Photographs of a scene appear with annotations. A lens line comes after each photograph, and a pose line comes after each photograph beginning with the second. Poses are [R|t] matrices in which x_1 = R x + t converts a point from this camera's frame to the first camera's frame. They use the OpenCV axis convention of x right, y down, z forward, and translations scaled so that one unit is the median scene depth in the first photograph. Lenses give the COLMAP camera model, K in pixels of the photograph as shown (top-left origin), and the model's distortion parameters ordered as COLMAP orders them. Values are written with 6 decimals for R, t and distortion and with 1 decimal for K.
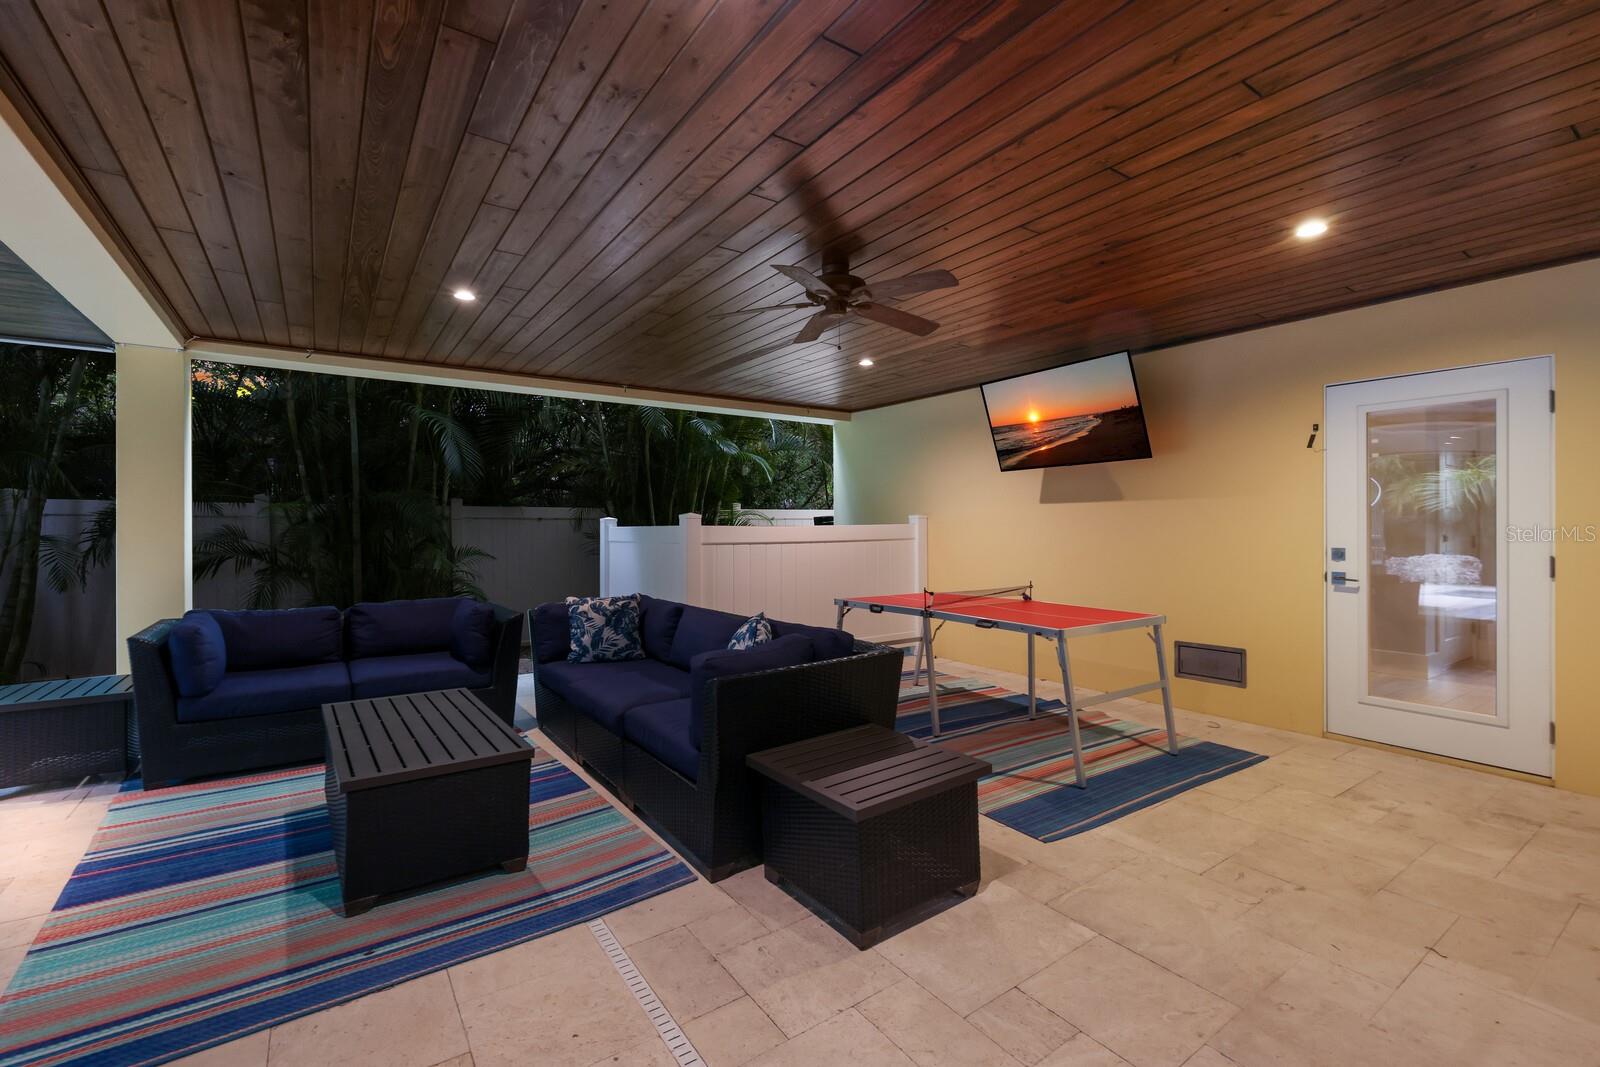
lens RADIAL K [[693.1, 0, 798.5], [0, 693.1, 528.8], [0, 0, 1]] dist [0.002503, -0.000413]
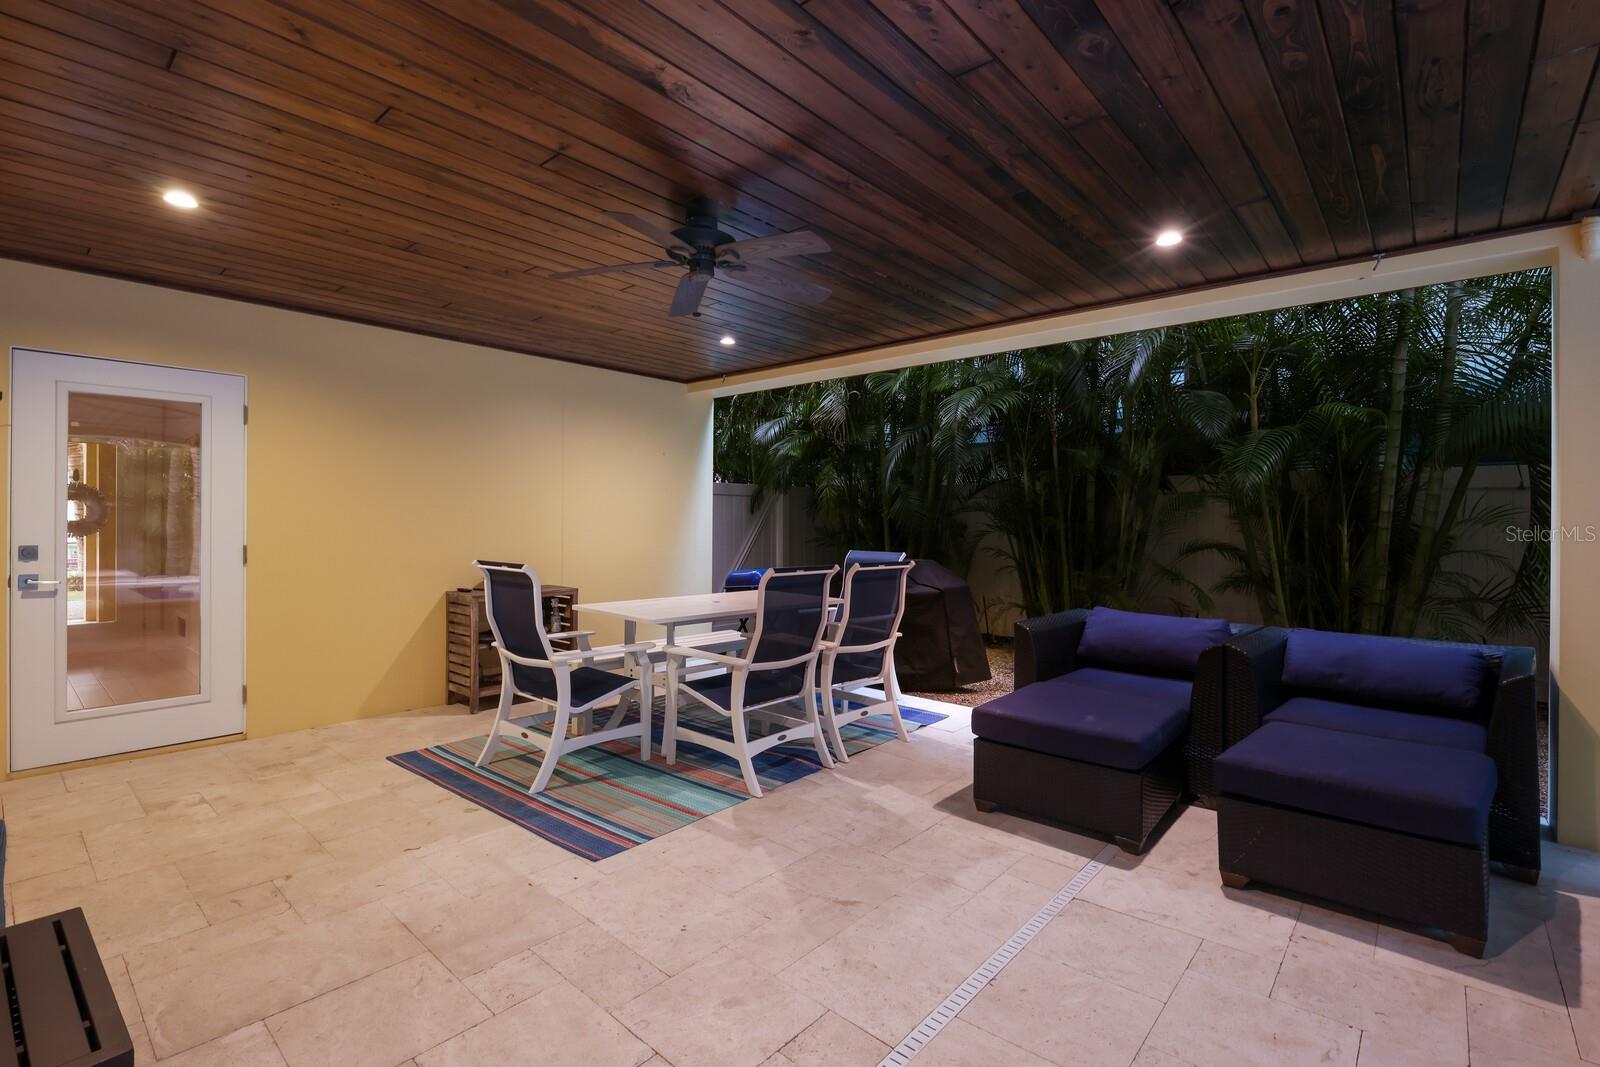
lens RADIAL K [[739.4, 0, 799.4], [0, 739.4, 525.1], [0, 0, 1]] dist [-0.013937, -0.000088]
pose [[-0.247981, -0.005772, 0.968748, -0.388029], [-0.000571, 0.999983, 0.005812, -0.003456], [-0.968765, 0.000889, -0.247980, 0.419921]]
